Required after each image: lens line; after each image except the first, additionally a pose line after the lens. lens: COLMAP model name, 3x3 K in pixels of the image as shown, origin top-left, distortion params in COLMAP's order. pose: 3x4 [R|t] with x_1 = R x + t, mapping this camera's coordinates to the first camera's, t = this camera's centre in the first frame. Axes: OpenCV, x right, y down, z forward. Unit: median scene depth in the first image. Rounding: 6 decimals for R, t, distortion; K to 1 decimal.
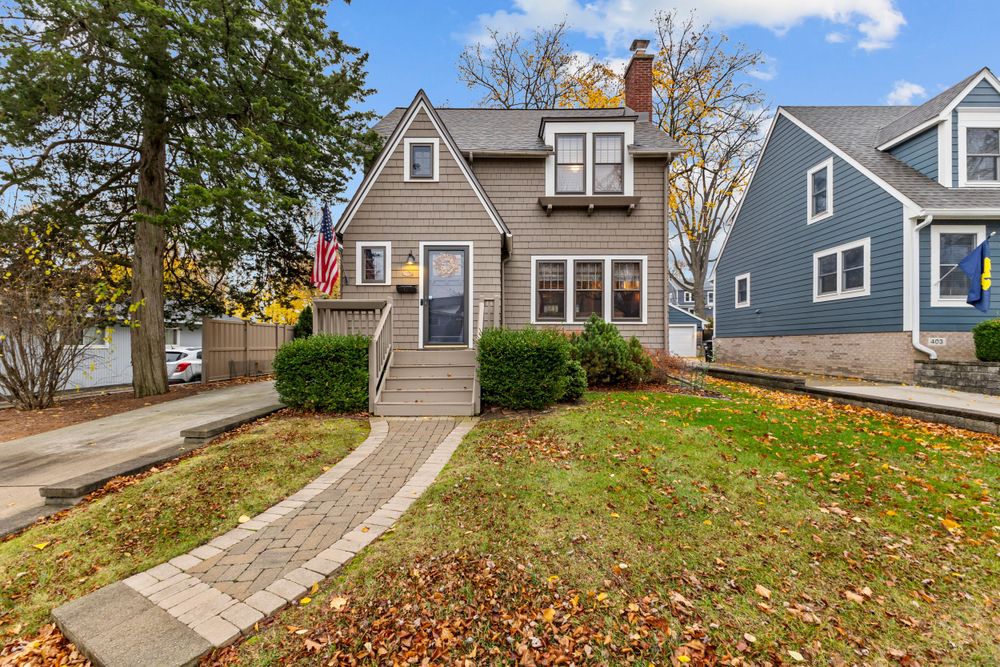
lens RADIAL K [[441.8, 0, 494.3], [0, 441.8, 343.3], [0, 0, 1]] dist [0.004443, -0.000193]
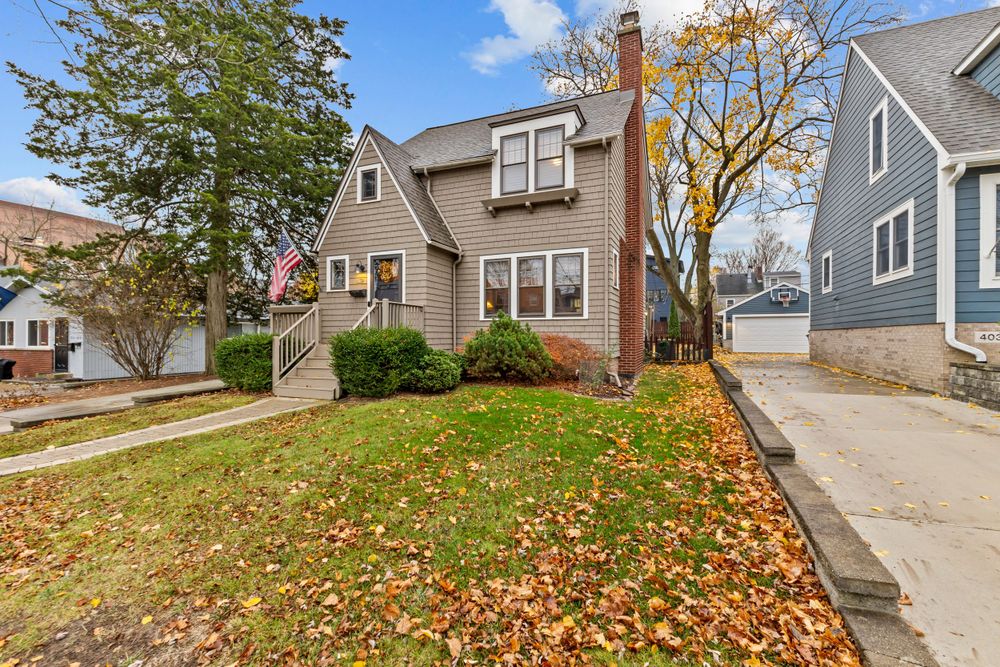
lens RADIAL K [[443.1, 0, 497.6], [0, 443.1, 335.2], [0, 0, 1]] dist [0.002609, 0.000415]
pose [[0.921966, -0.001942, -0.387266, 0.535660], [0.001819, 0.999998, -0.000683, -0.007884], [0.387267, -0.000075, 0.921968, 0.035623]]
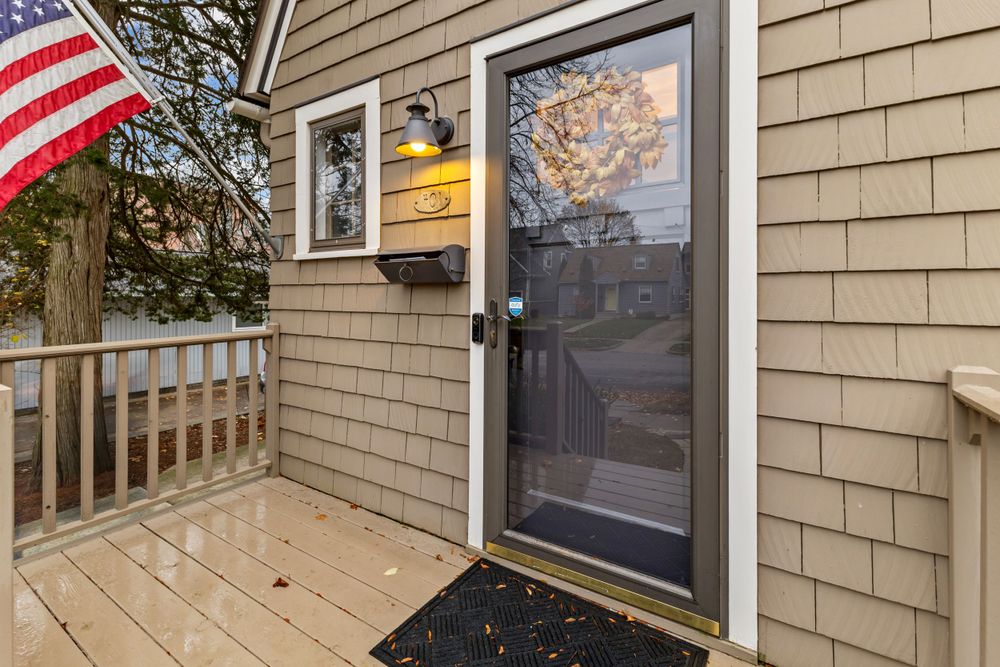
lens RADIAL K [[447.3, 0, 501.8], [0, 447.3, 293.0], [0, 0, 1]] dist [0.000986, 0.000096]
pose [[0.849149, -0.001225, -0.528152, -0.036927], [0.001475, 0.999999, 0.000052, -0.096724], [0.528151, -0.000823, 0.849150, 0.721537]]
